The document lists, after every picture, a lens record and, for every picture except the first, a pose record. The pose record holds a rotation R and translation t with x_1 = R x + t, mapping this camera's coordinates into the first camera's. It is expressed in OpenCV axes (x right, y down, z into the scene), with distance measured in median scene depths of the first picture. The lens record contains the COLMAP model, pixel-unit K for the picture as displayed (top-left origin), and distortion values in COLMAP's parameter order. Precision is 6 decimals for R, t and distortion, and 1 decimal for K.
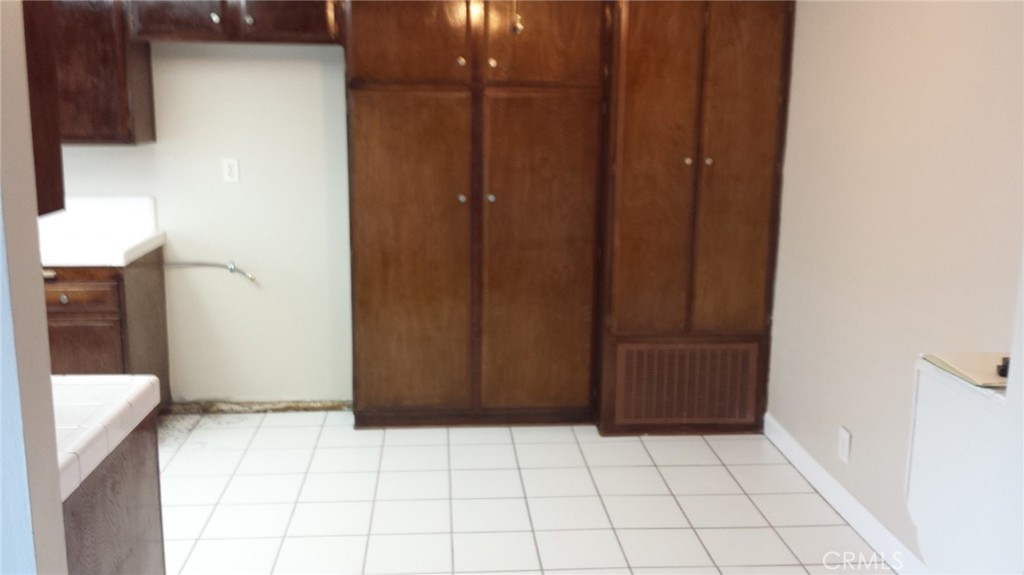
lens RADIAL K [[946.7, 0, 517.1], [0, 946.7, 292.6], [0, 0, 1]] dist [0.170993, -0.402558]
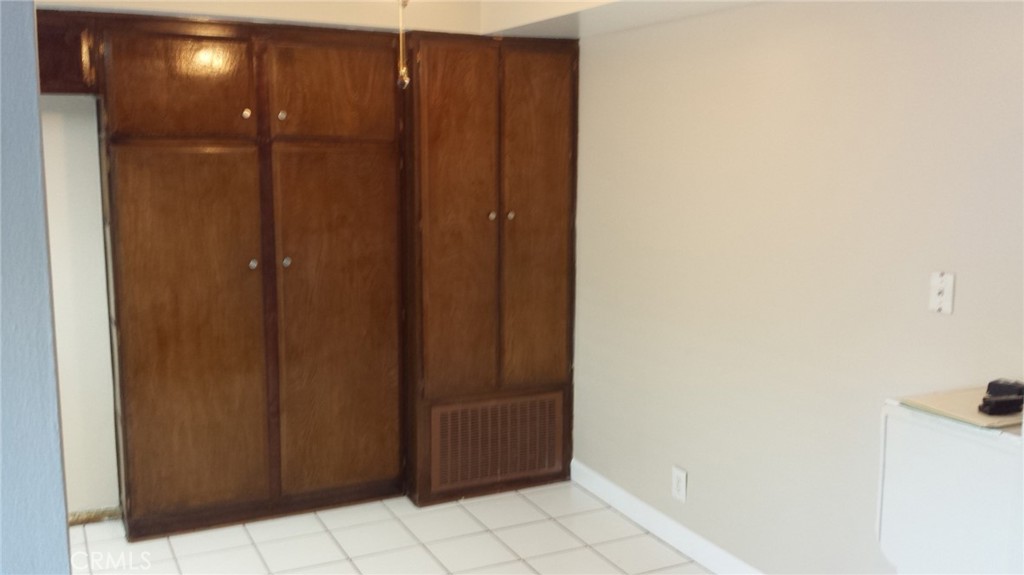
lens RADIAL K [[946.7, 0, 517.1], [0, 946.7, 292.6], [0, 0, 1]] dist [0.170993, -0.402558]
pose [[0.928993, -0.063093, 0.364678, -0.156052], [0.079772, 0.996336, -0.030837, -0.024822], [-0.361397, 0.057739, 0.930623, 0.072868]]
